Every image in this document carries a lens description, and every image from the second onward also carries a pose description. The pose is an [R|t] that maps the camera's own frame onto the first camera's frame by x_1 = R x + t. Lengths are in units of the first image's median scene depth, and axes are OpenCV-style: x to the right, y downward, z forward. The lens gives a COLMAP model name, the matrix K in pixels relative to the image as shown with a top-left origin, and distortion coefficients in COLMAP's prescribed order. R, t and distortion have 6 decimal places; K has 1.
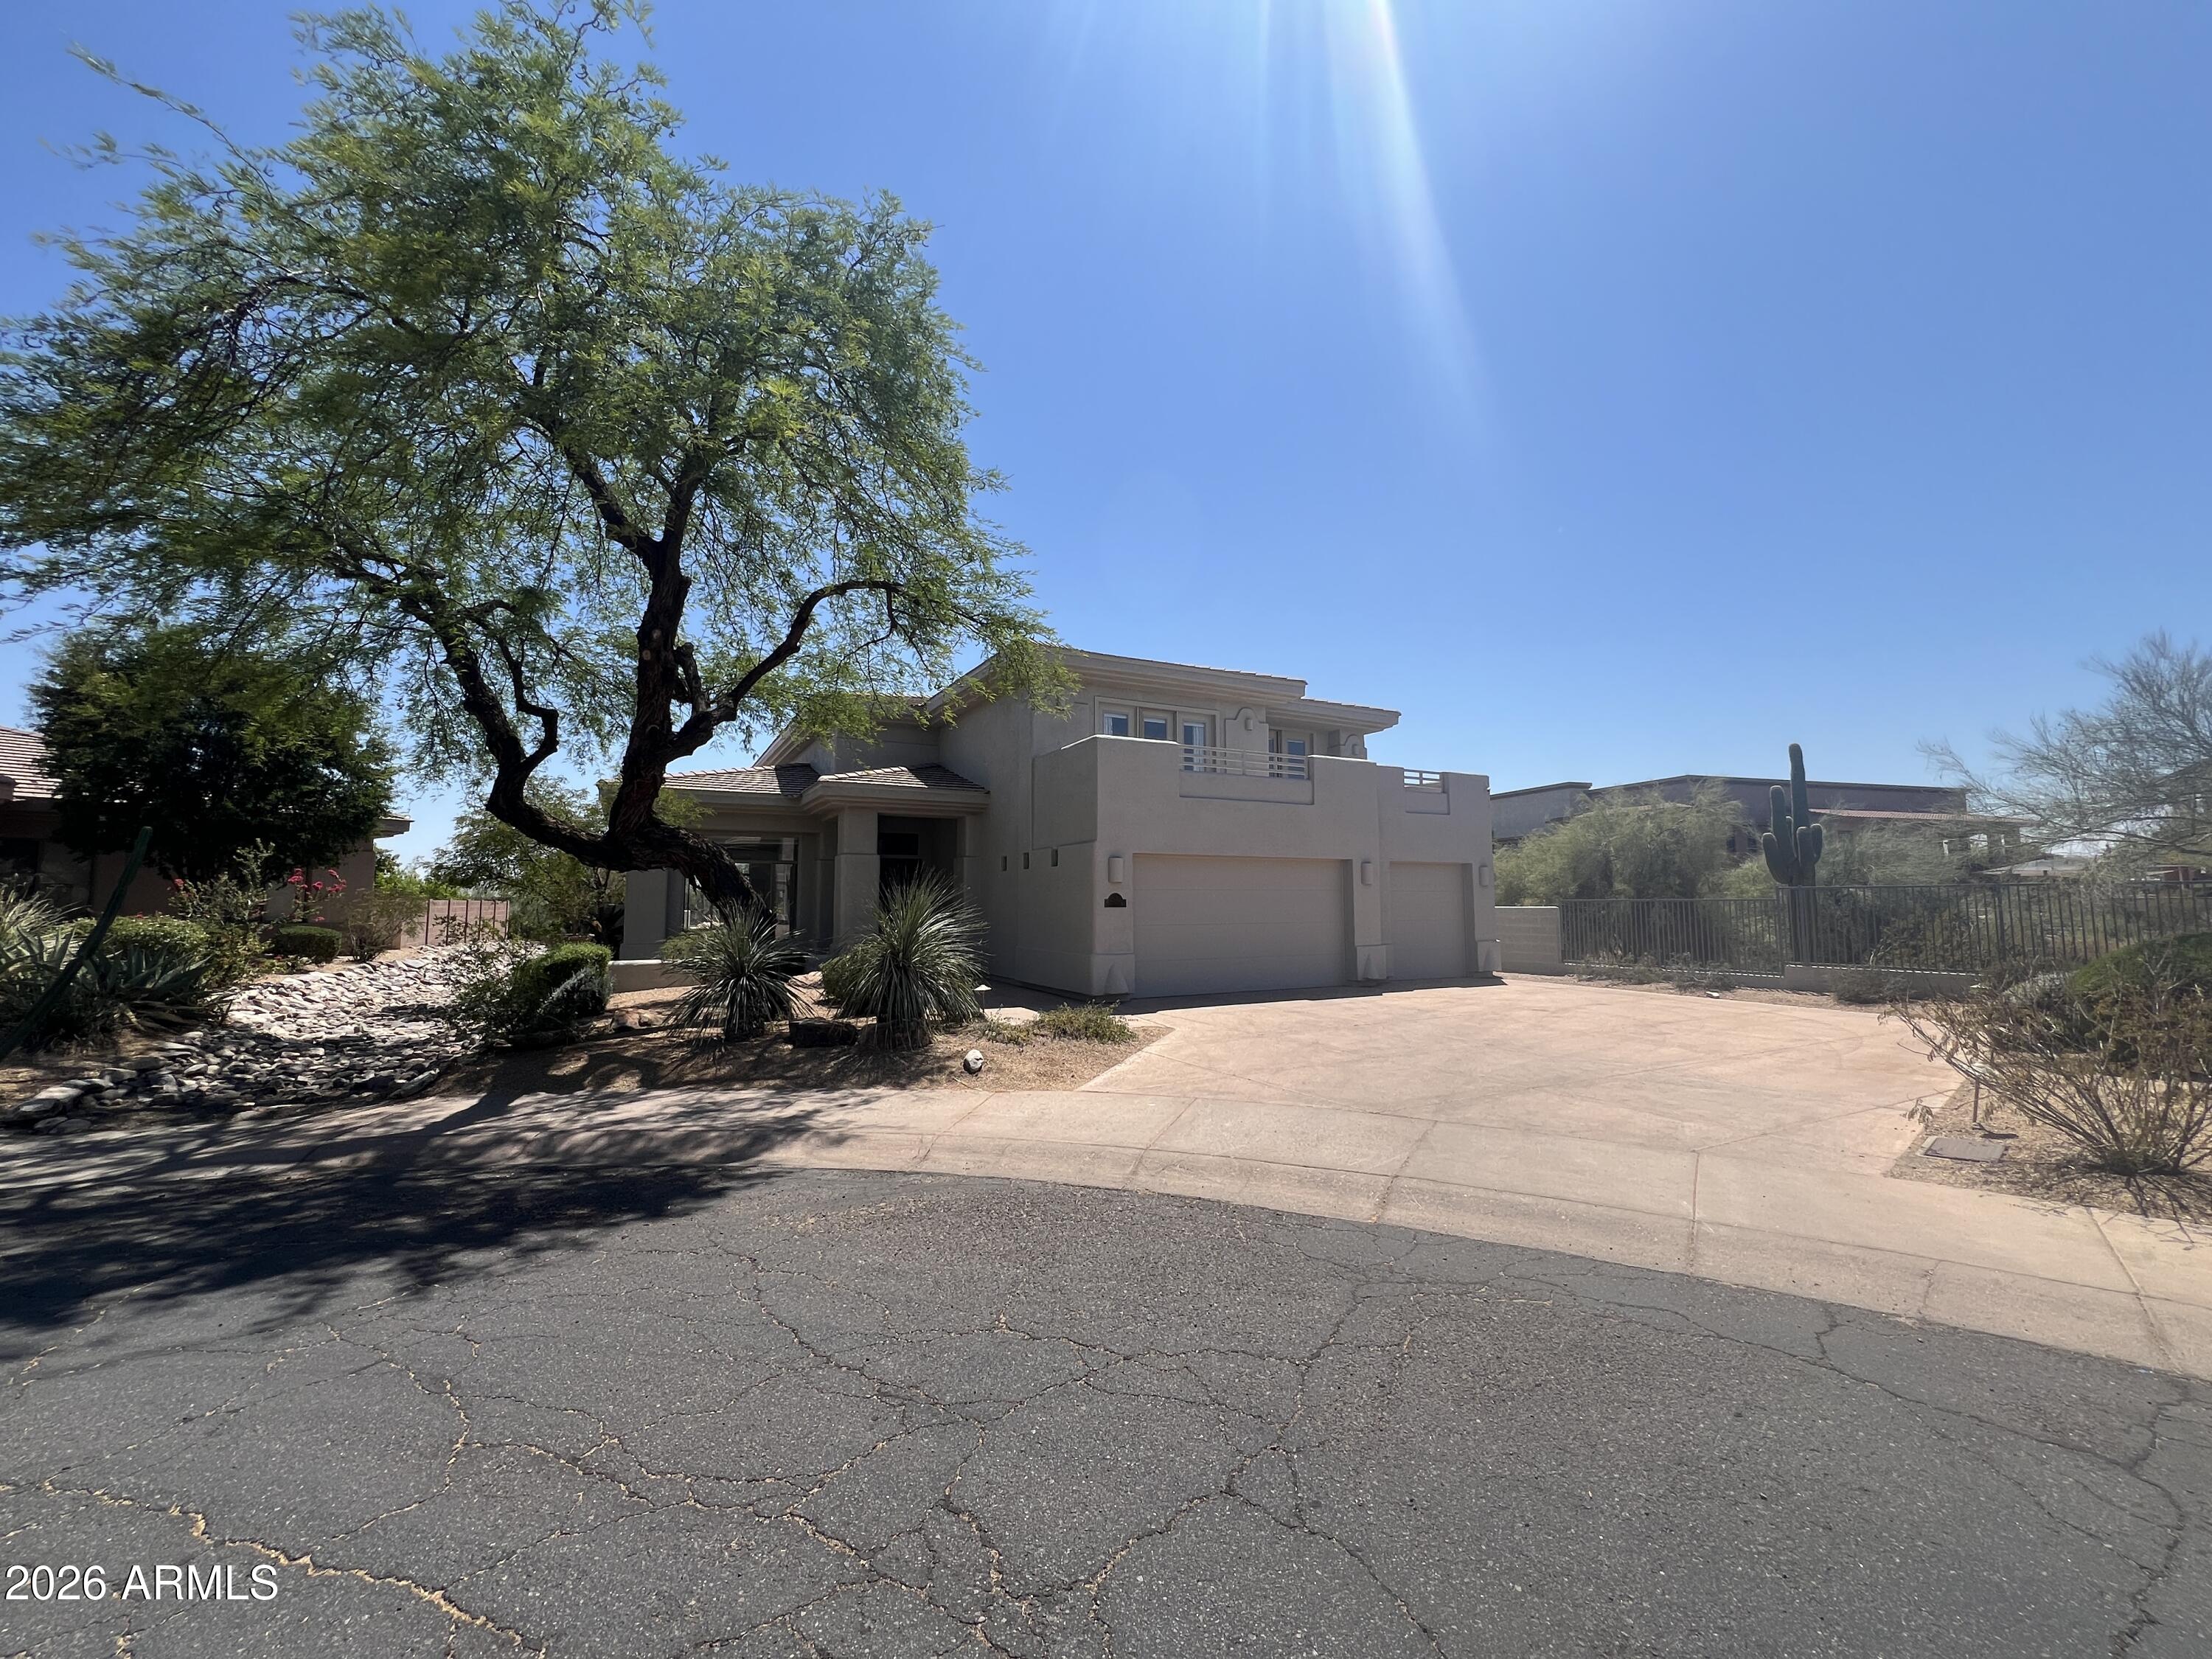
lens RADIAL K [[892.4, 0, 1102.1], [0, 892.4, 829.8], [0, 0, 1]] dist [-0.004506, 0.001249]
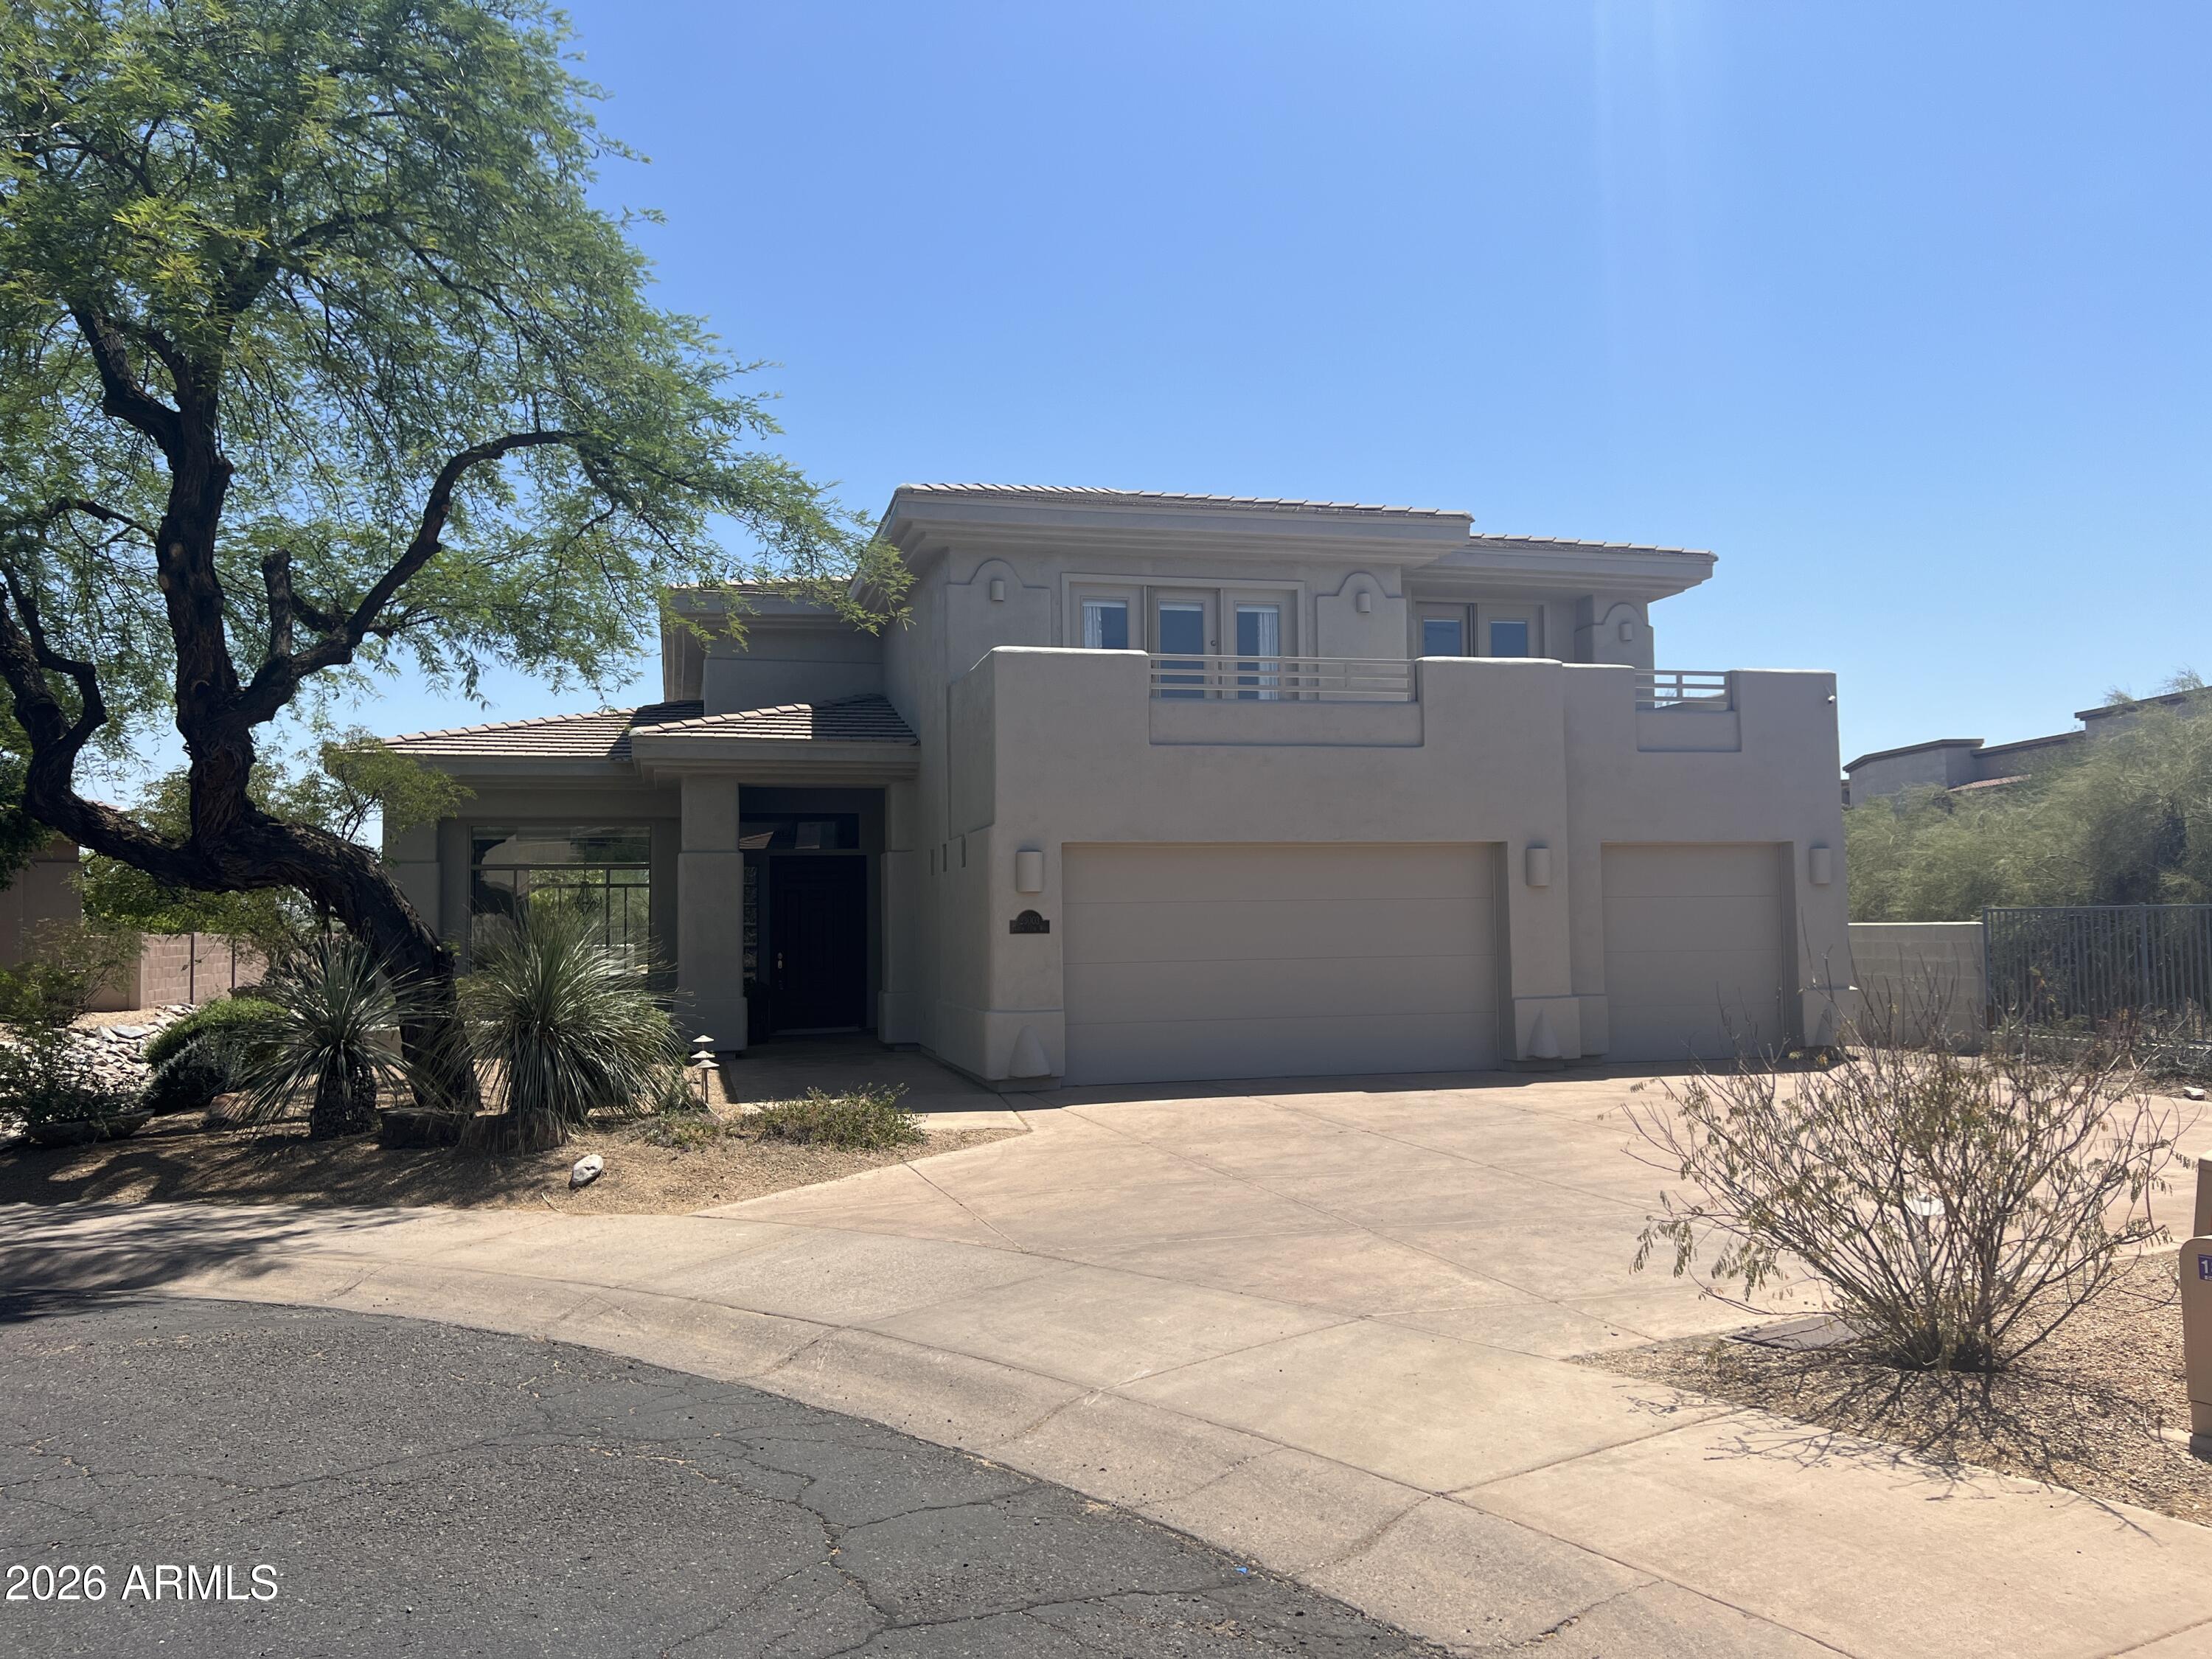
lens RADIAL K [[1675.9, 0, 1114.4], [0, 1675.9, 839.1], [0, 0, 1]] dist [0.051003, -0.041547]
pose [[0.974153, -0.024597, -0.224548, 0.277770], [0.031797, 0.999088, 0.028504, -0.006003], [0.223642, -0.034907, 0.974046, -0.069104]]
